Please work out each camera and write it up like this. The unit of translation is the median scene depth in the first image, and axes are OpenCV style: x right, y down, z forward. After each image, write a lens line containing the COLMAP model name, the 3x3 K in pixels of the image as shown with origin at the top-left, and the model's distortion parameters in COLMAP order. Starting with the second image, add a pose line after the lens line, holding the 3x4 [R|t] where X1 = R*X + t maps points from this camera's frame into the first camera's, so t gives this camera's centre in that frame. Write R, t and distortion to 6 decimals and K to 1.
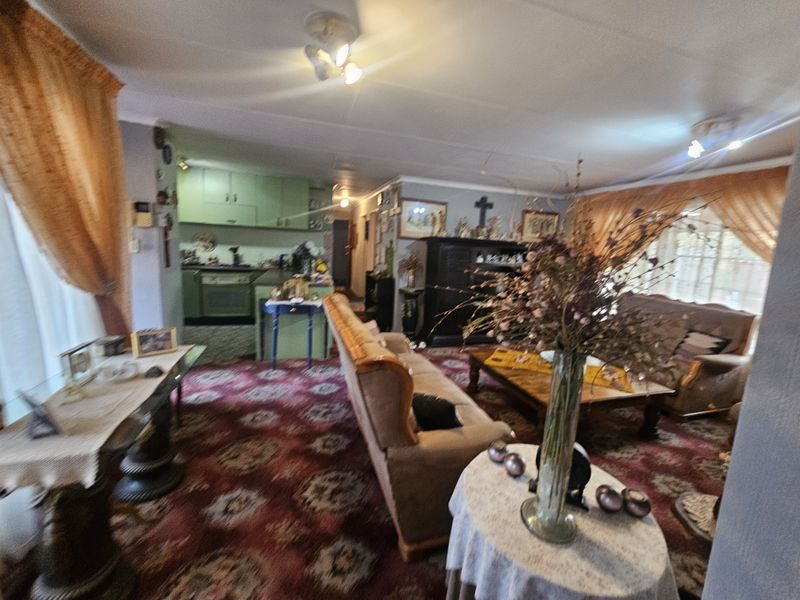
lens RADIAL K [[332.6, 0, 403.4], [0, 332.6, 298.2], [0, 0, 1]] dist [-0.002229, 0.000241]
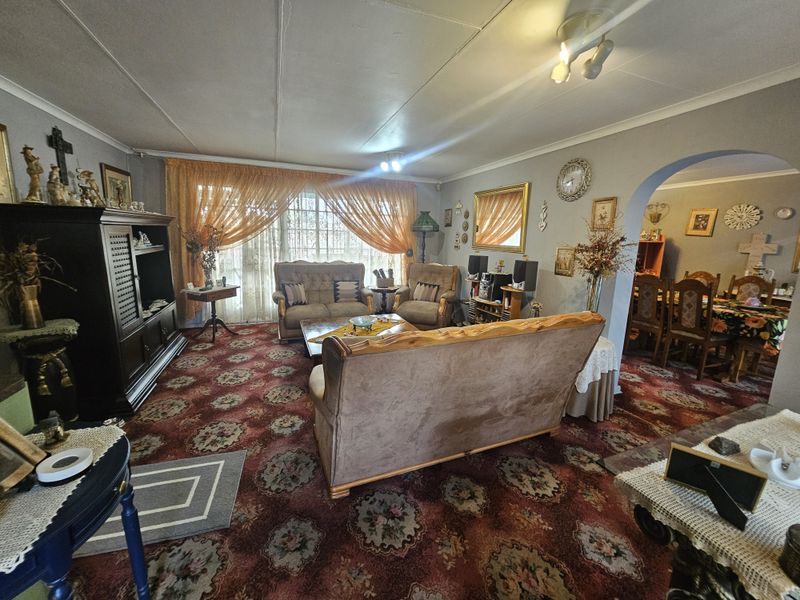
lens RADIAL K [[332.6, 0, 403.4], [0, 332.6, 298.2], [0, 0, 1]] dist [-0.002229, 0.000241]
pose [[-0.091015, -0.242306, 0.965921, -1.007315], [0.120458, 0.960146, 0.252208, -0.276218], [-0.988537, 0.139308, -0.058200, 1.305934]]
